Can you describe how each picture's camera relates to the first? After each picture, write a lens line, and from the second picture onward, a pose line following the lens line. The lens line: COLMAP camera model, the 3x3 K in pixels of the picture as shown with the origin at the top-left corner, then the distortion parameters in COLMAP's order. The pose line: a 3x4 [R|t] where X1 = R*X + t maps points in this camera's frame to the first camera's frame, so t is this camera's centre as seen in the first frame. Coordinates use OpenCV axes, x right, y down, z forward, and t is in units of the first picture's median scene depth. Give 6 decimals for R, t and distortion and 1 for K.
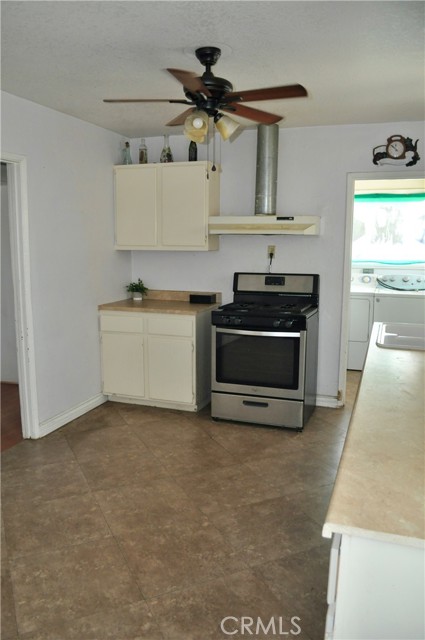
lens RADIAL K [[499.7, 0, 217.3], [0, 499.7, 323.4], [0, 0, 1]] dist [-0.083928, 0.009349]
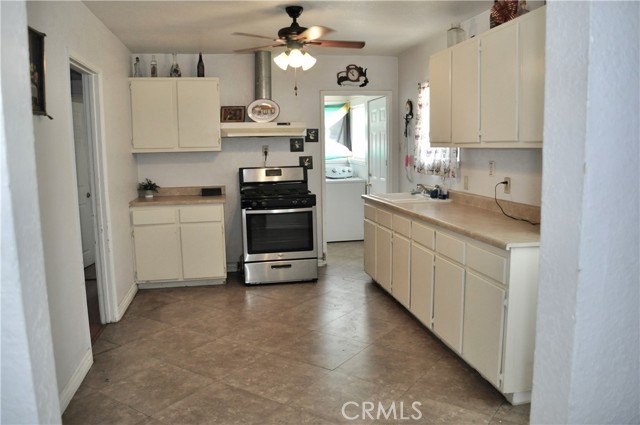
lens RADIAL K [[499.7, 0, 317.2], [0, 499.7, 213.4], [0, 0, 1]] dist [-0.083928, 0.009349]
pose [[0.868795, -0.085969, 0.487652, -0.457402], [0.103522, 0.994586, -0.009096, 0.045578], [-0.484229, 0.058385, 0.872991, -0.180006]]
